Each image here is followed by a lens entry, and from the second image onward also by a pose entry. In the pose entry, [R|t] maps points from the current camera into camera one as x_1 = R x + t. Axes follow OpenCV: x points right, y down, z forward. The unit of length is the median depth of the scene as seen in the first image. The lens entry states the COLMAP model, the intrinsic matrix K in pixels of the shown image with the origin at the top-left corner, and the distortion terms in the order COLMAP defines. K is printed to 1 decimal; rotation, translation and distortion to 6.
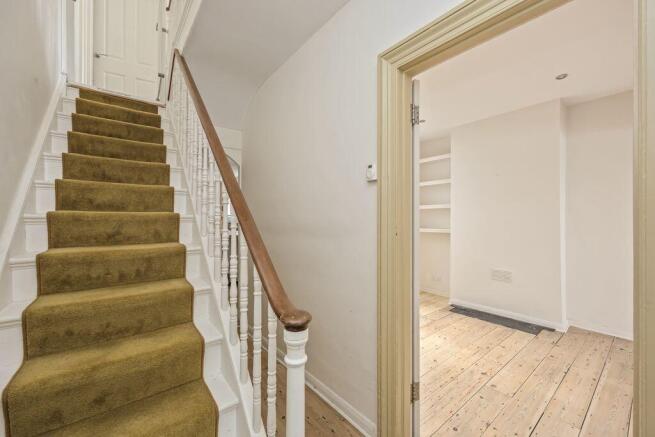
lens RADIAL K [[263.1, 0, 329.7], [0, 263.1, 218.9], [0, 0, 1]] dist [-0.001962, 0.000334]
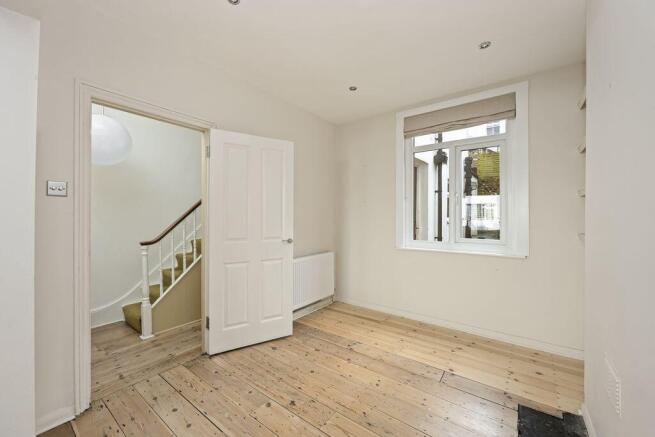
lens RADIAL K [[263.1, 0, 327.1], [0, 263.1, 216.8], [0, 0, 1]] dist [-0.001962, 0.000334]
pose [[0.238641, -0.000125, -0.971108, 1.342104], [-0.001362, 0.999999, -0.000464, 0.002399], [0.971107, 0.001433, 0.238641, 0.858099]]
